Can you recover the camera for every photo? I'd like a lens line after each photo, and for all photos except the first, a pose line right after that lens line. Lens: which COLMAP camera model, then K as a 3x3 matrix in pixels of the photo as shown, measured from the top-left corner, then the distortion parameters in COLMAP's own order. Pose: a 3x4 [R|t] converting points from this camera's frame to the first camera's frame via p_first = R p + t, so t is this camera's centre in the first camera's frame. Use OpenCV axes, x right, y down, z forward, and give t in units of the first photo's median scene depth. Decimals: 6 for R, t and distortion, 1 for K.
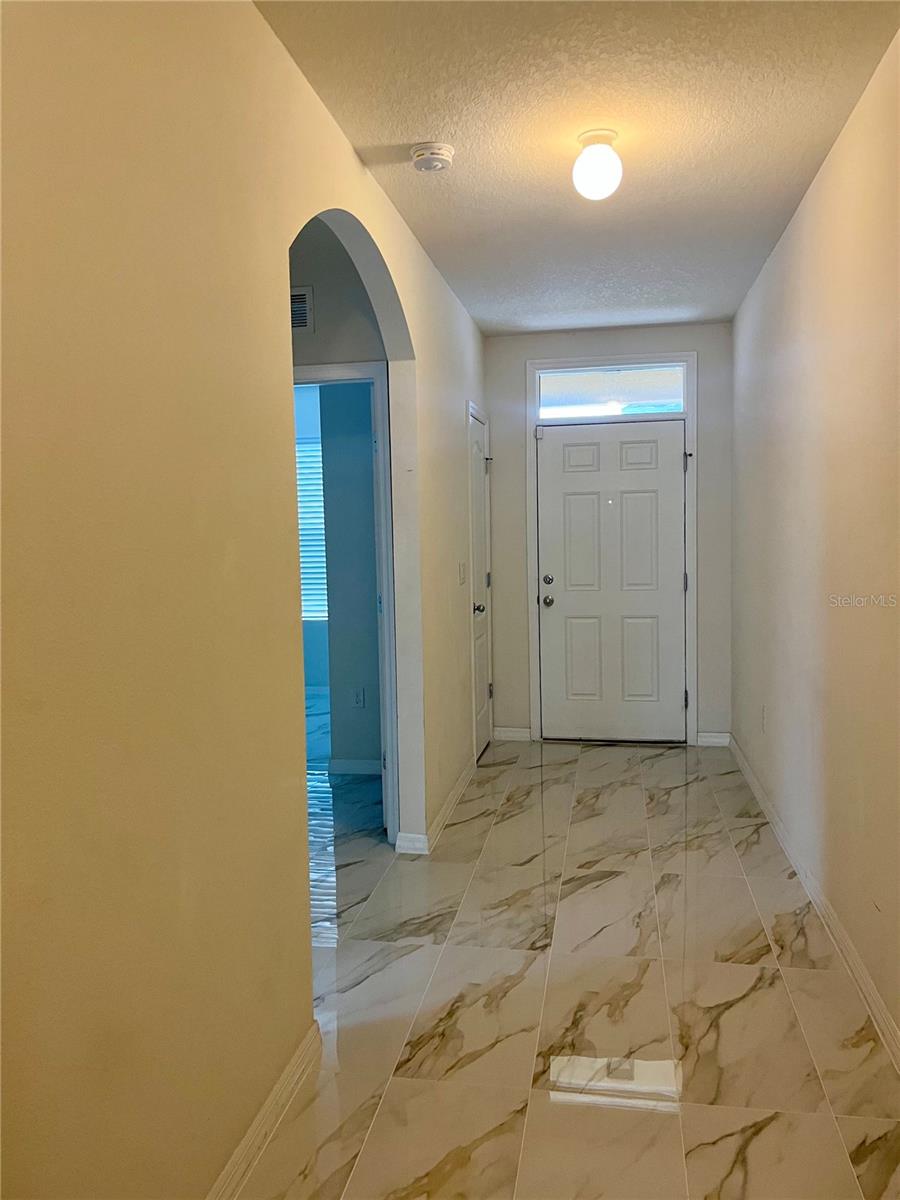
lens RADIAL K [[901.2, 0, 449.6], [0, 901.2, 592.9], [0, 0, 1]] dist [0.083388, -0.119062]
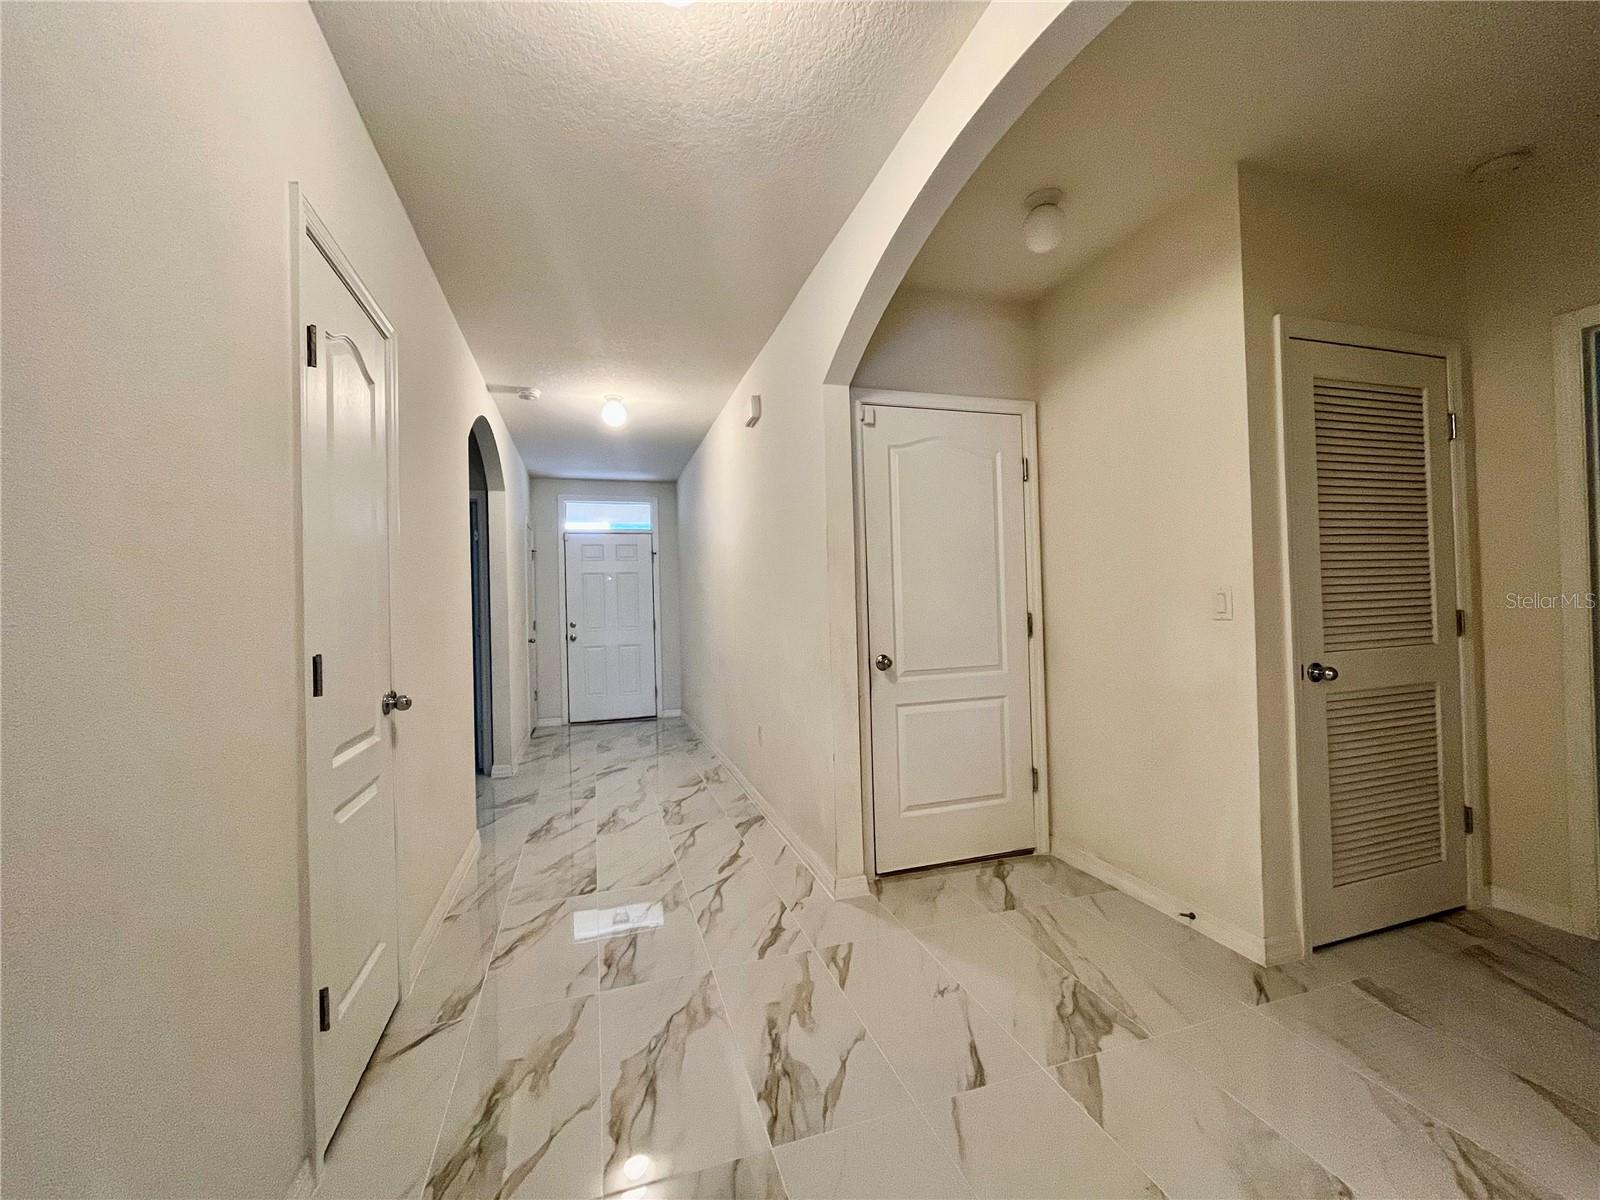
lens RADIAL K [[645.7, 0, 796.6], [0, 645.7, 601.0], [0, 0, 1]] dist [-0.001720, -0.000647]
pose [[0.884551, 0.001531, 0.466441, -0.123552], [0.040544, 0.995957, -0.080156, 0.083232], [-0.464678, 0.089813, 0.880913, -0.363677]]
